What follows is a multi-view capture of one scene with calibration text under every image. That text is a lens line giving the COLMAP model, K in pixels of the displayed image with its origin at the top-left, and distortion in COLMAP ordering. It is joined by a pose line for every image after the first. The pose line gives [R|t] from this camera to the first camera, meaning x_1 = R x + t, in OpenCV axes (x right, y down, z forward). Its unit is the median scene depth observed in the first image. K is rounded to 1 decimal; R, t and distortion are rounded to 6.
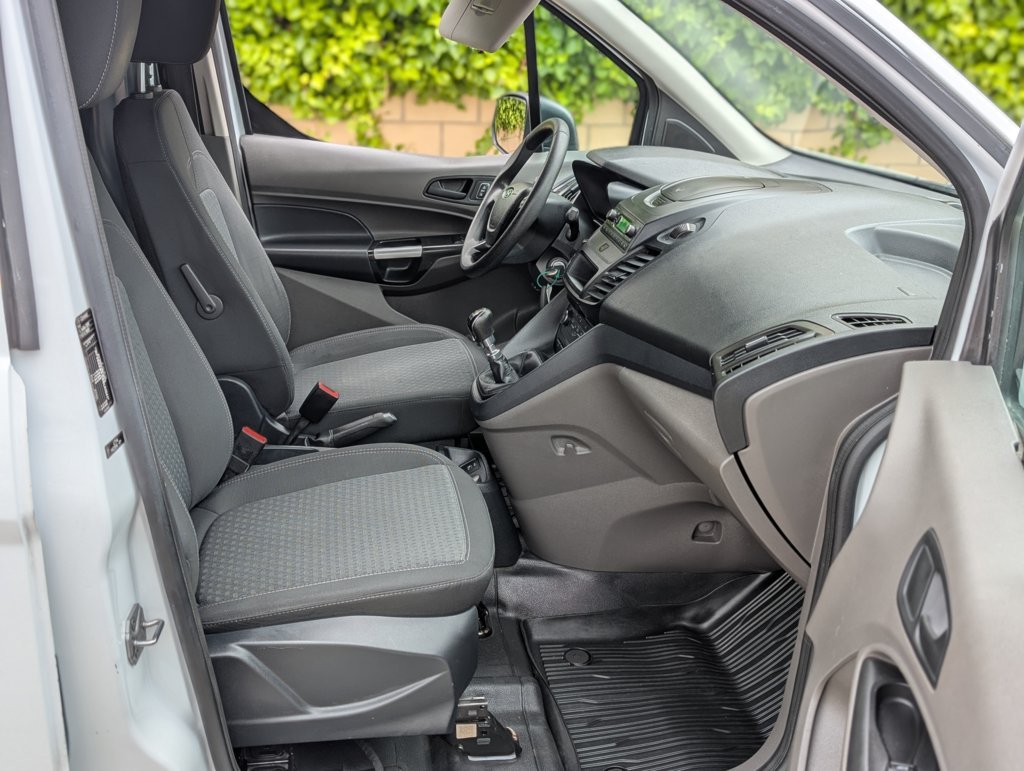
lens RADIAL K [[1122.9, 0, 513.3], [0, 1122.9, 384.8], [0, 0, 1]] dist [0.022630, 0.000000]
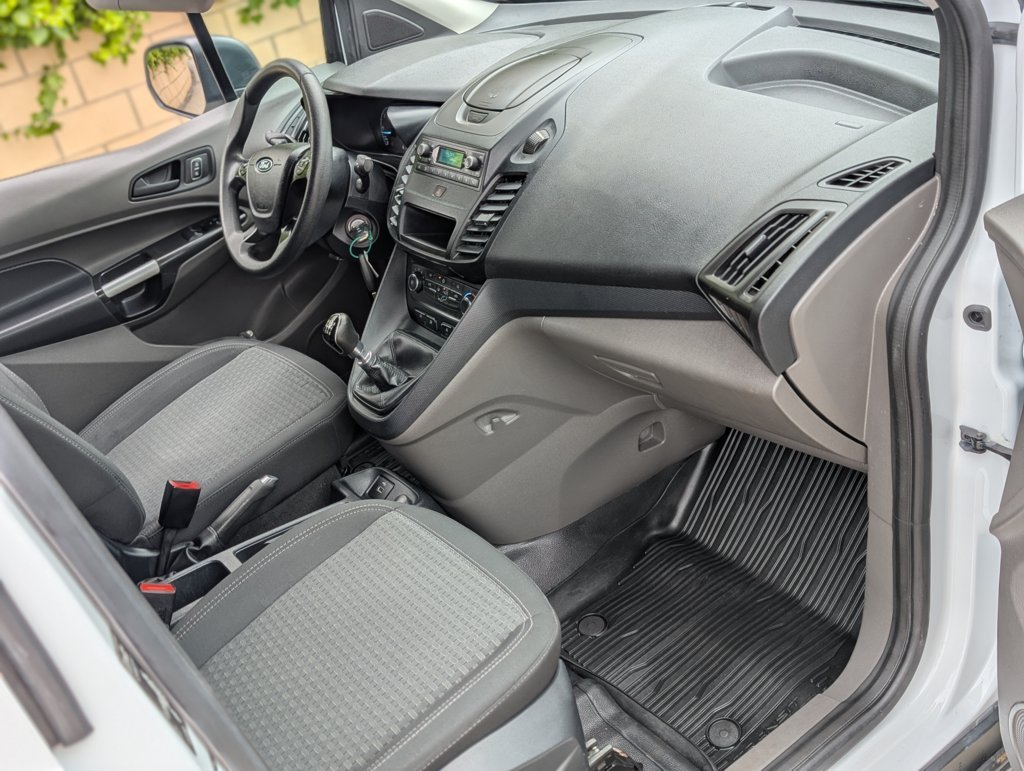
lens RADIAL K [[1122.9, 0, 504.2], [0, 1122.9, 359.8], [0, 0, 1]] dist [0.022630, 0.000000]
pose [[0.857350, -0.420315, 0.297131, -0.175154], [0.383927, 0.906673, 0.174766, -0.131486], [-0.342858, -0.035759, 0.938706, 0.179914]]
